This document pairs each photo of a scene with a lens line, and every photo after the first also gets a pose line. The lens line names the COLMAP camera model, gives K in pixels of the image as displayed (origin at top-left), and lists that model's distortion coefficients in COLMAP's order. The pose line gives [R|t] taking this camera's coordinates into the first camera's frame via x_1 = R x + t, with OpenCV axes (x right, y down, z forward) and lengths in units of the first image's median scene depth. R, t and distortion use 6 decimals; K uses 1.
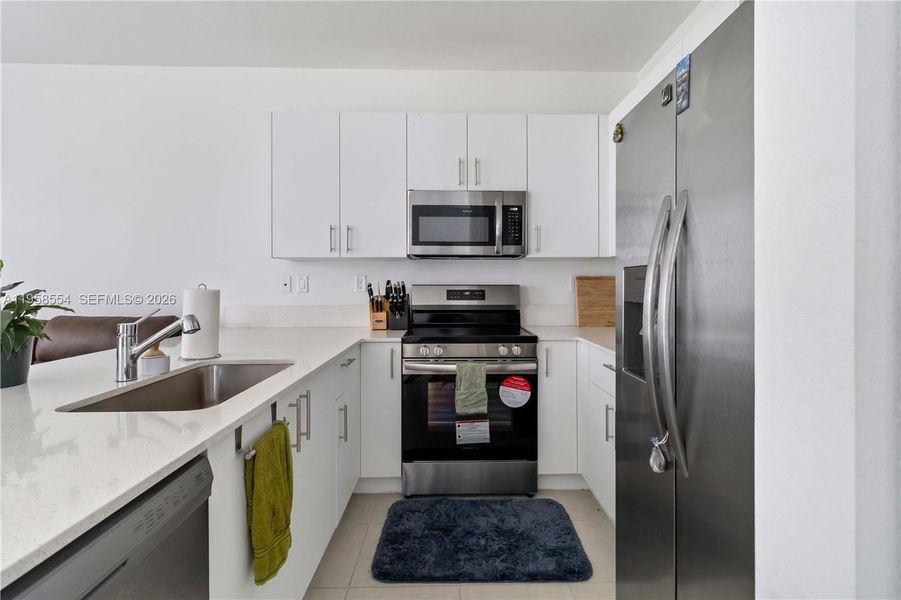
lens RADIAL K [[415.7, 0, 453.0], [0, 415.7, 291.2], [0, 0, 1]] dist [-0.001232, 0.000037]
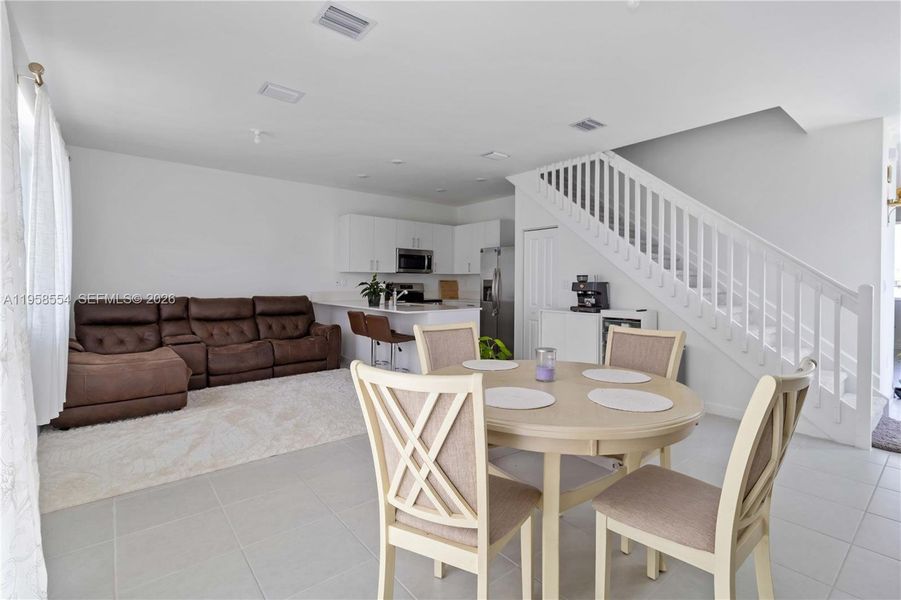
lens RADIAL K [[415.7, 0, 453.0], [0, 415.7, 291.2], [0, 0, 1]] dist [-0.001232, 0.000037]
pose [[0.786547, -0.007801, 0.617482, -1.485318], [0.003598, 0.999961, 0.008049, 0.016817], [-0.617520, -0.004109, 0.786544, -1.344402]]
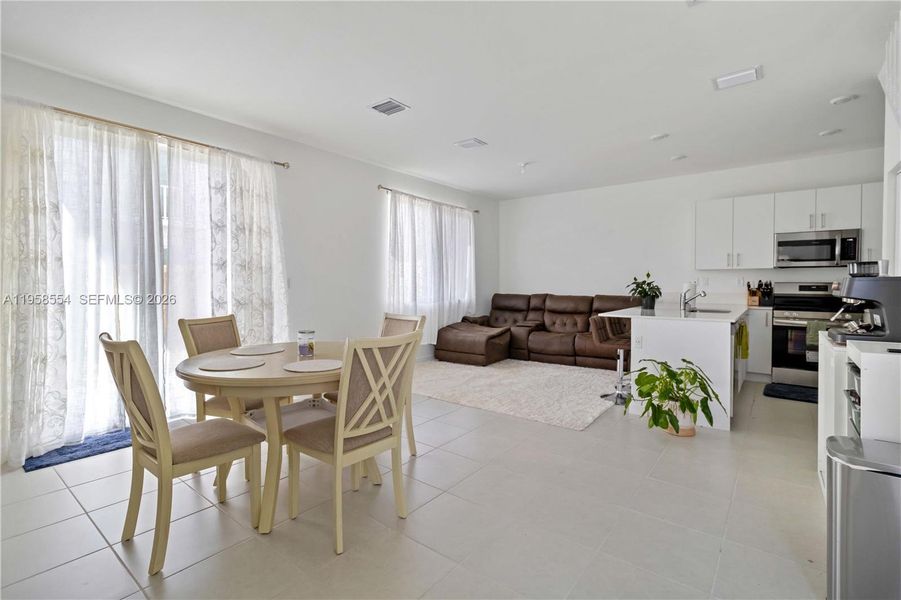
lens RADIAL K [[415.7, 0, 453.0], [0, 415.7, 291.2], [0, 0, 1]] dist [-0.001232, 0.000037]
pose [[0.780847, 0.014226, -0.624561, -0.066746], [-0.010094, 0.999897, 0.010156, 0.021014], [0.624641, -0.001626, 0.780910, -1.435515]]
